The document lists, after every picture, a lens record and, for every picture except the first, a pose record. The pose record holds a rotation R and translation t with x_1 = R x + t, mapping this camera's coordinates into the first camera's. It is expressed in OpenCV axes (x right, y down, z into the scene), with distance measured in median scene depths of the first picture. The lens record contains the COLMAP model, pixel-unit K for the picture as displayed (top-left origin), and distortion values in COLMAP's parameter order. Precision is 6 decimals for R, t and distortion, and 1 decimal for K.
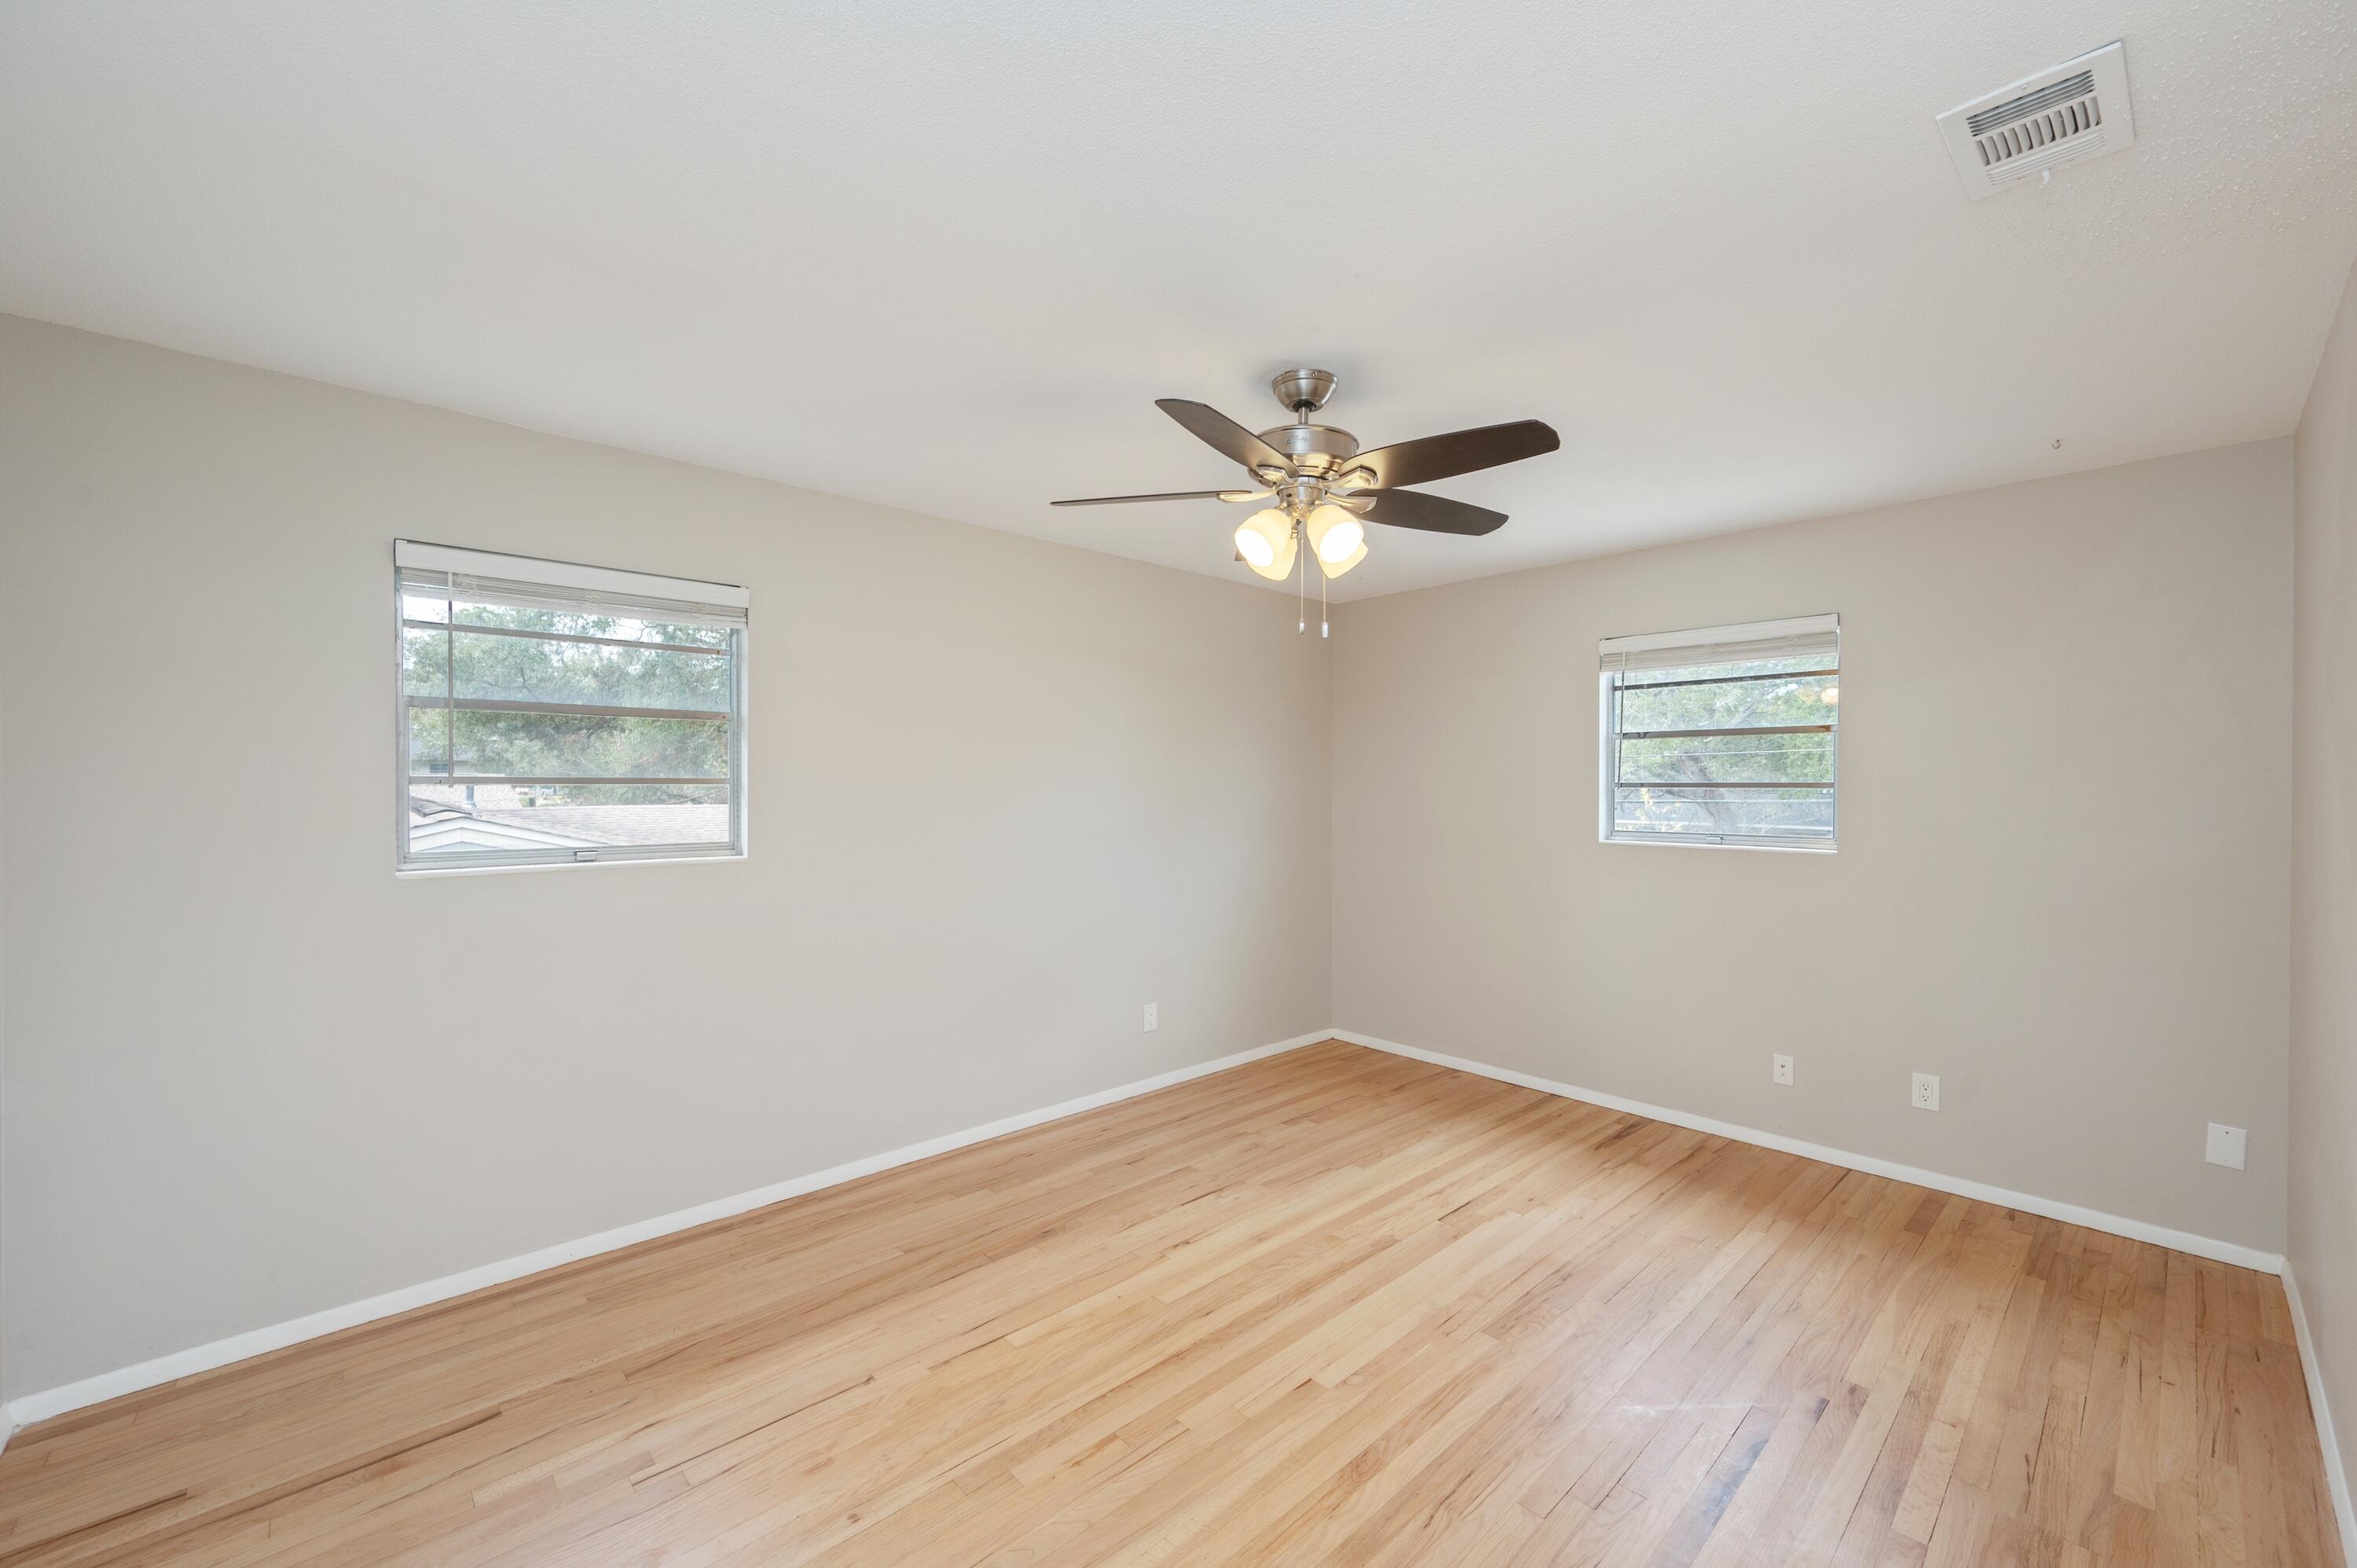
lens RADIAL K [[943.3, 0, 1178.6], [0, 943.3, 780.2], [0, 0, 1]] dist [0.000156, 0.000080]
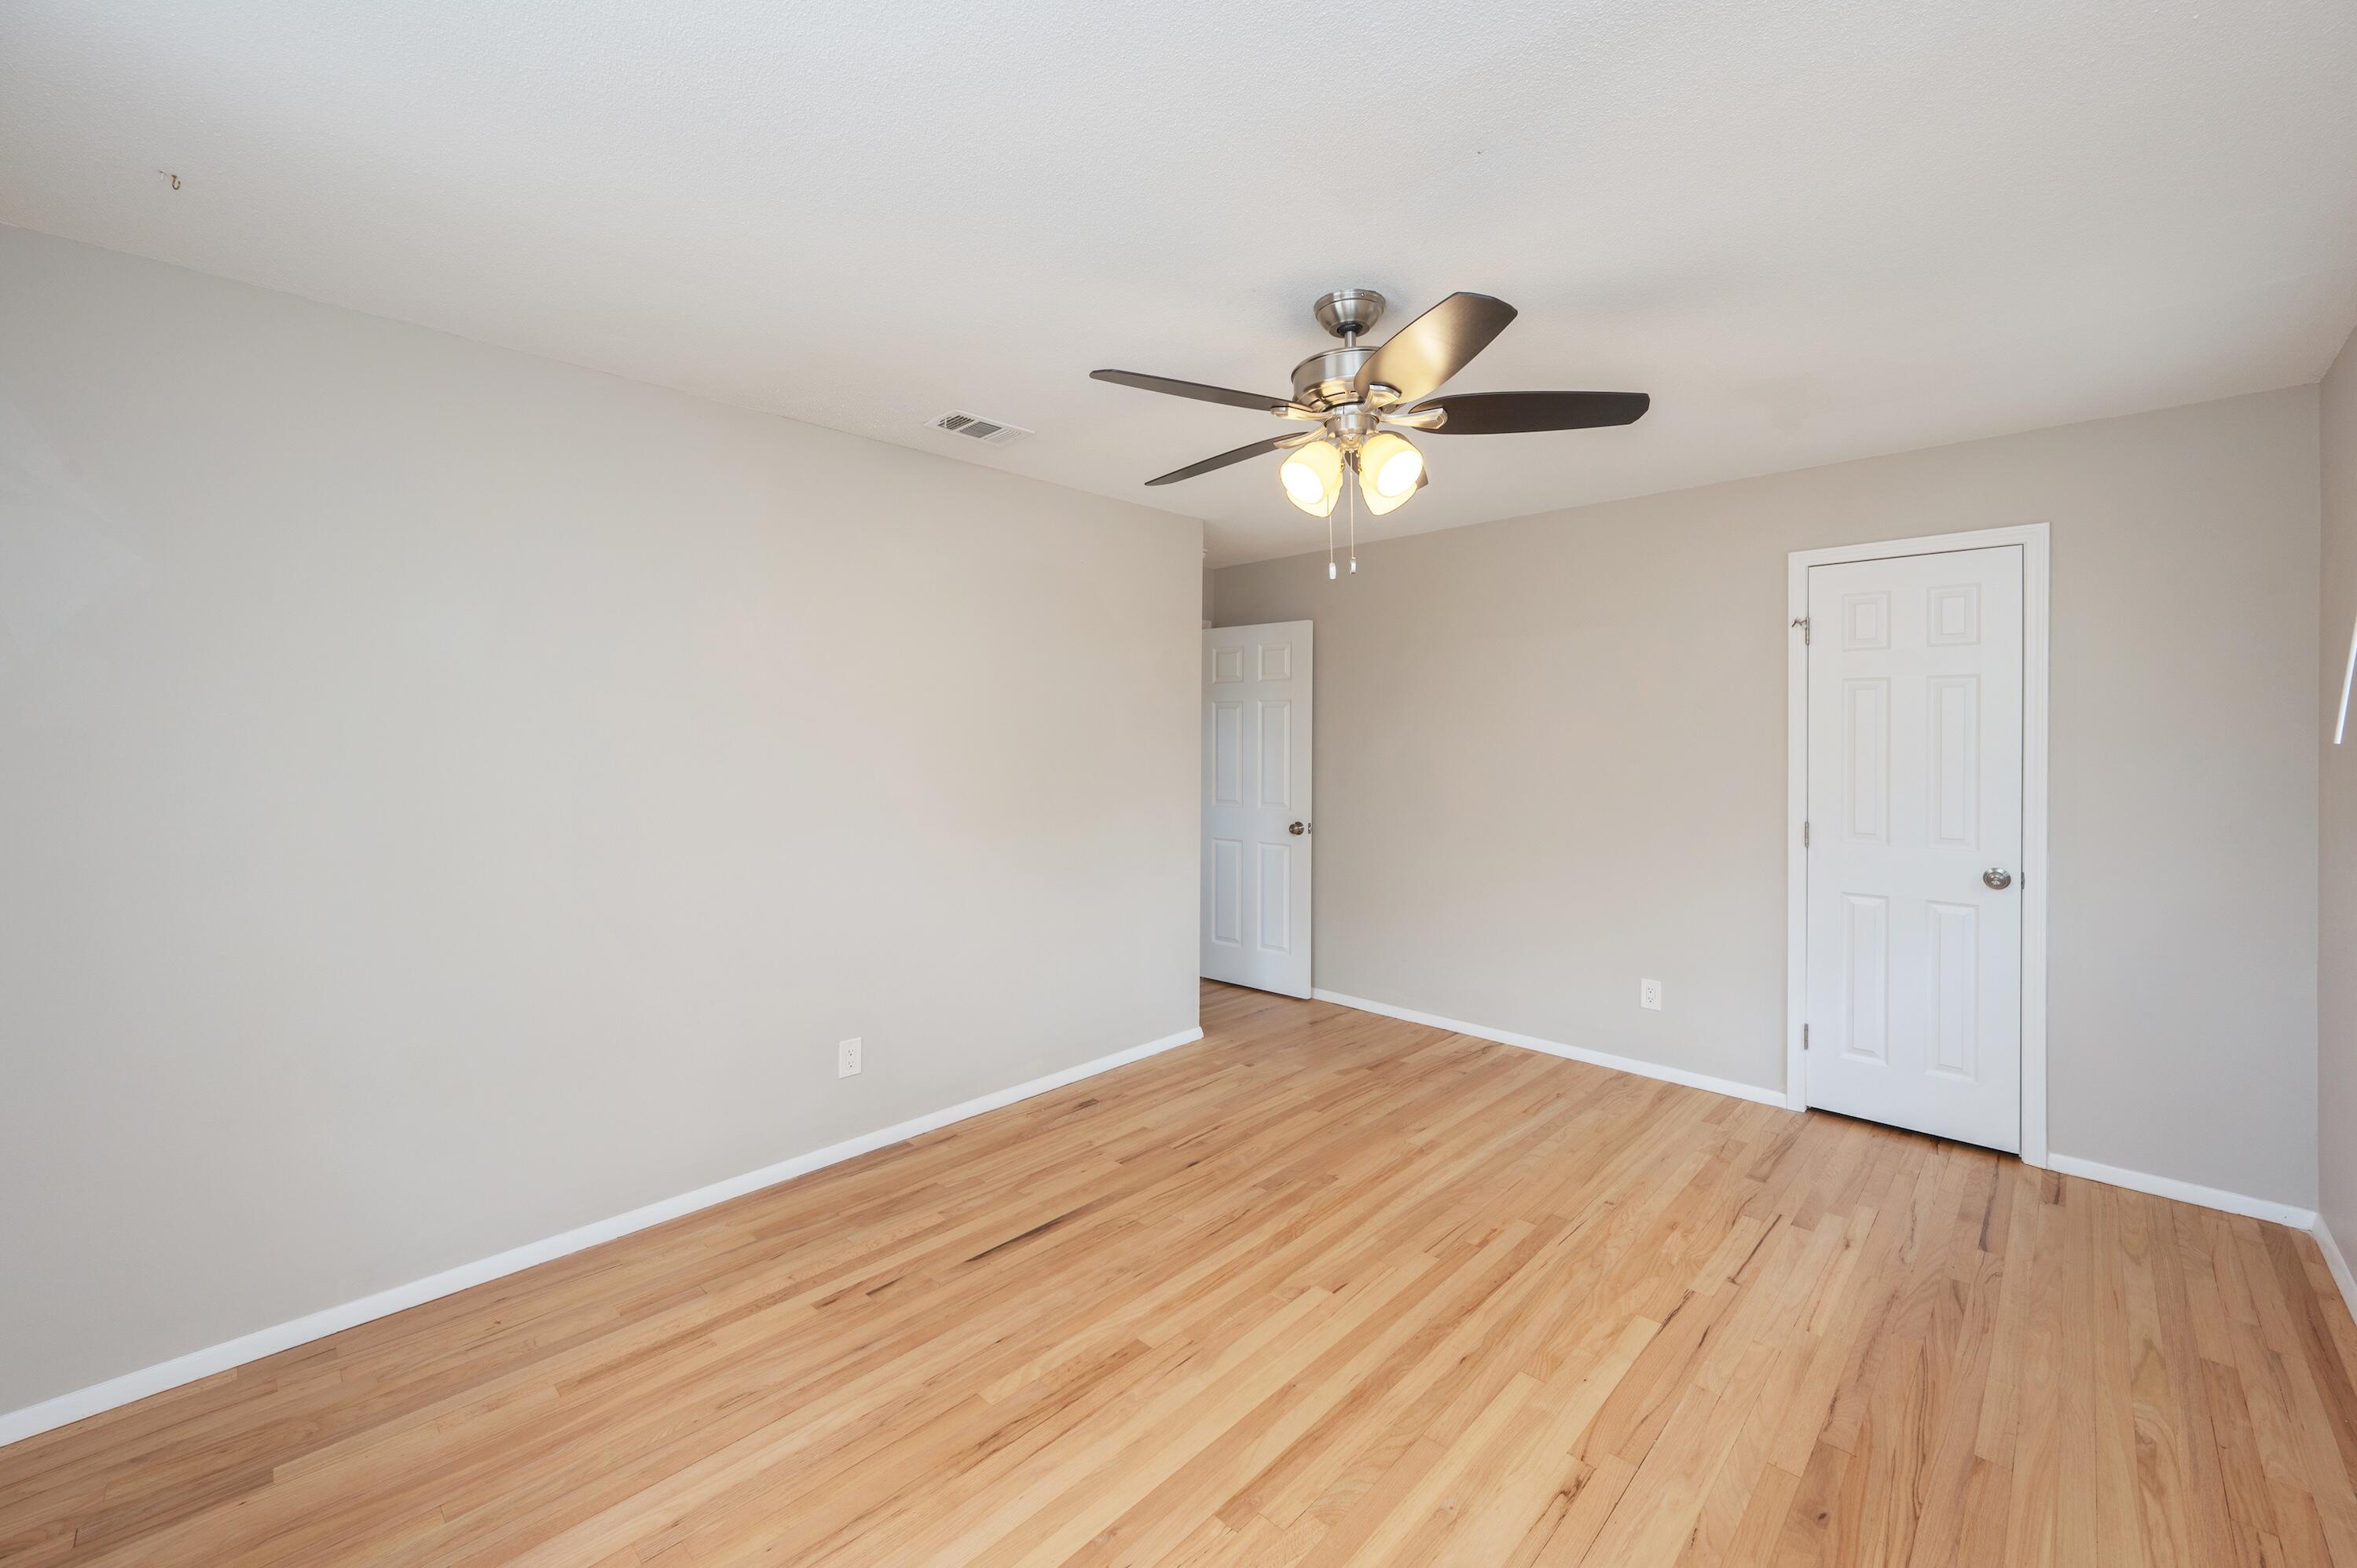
lens RADIAL K [[943.3, 0, 1174.9], [0, 943.3, 759.0], [0, 0, 1]] dist [0.000156, 0.000080]
pose [[-0.998559, -0.002678, -0.053602, 0.366312], [-0.003699, 0.999813, 0.018970, 0.011646], [0.053541, 0.019141, -0.998382, 1.980359]]
